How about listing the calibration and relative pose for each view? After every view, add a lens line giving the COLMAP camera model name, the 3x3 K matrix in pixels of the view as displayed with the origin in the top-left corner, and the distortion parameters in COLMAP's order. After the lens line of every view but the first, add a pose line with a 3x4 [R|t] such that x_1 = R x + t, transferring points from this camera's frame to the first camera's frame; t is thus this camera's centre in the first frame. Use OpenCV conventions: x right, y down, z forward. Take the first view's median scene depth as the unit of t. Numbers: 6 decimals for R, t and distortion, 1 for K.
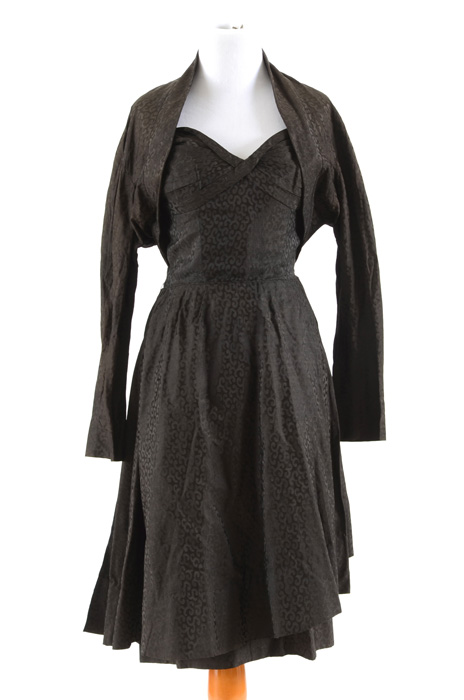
lens RADIAL K [[2562.5, 0, 229.5], [0, 2562.5, 345.3], [0, 0, 1]] dist [1.584863, 0.000000]
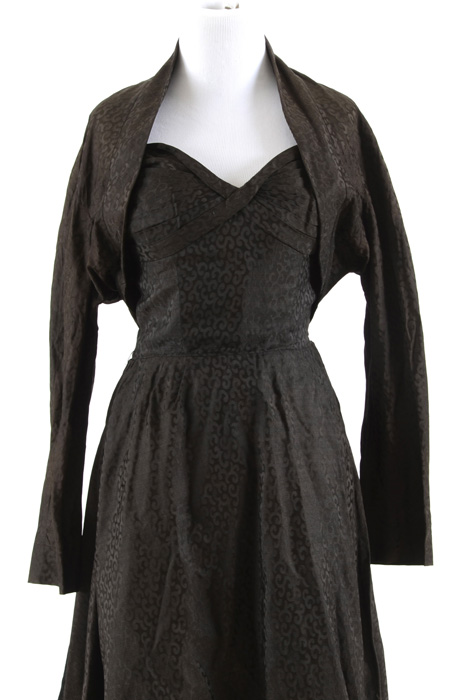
lens RADIAL K [[2470.5, 0, 206.4], [0, 2470.5, 367.6], [0, 0, 1]] dist [1.301157, 0.000000]
pose [[0.999845, 0.001701, -0.017522, 0.008839], [-0.001485, 0.999923, 0.012316, -0.029435], [0.017542, -0.012288, 0.999771, 0.292948]]
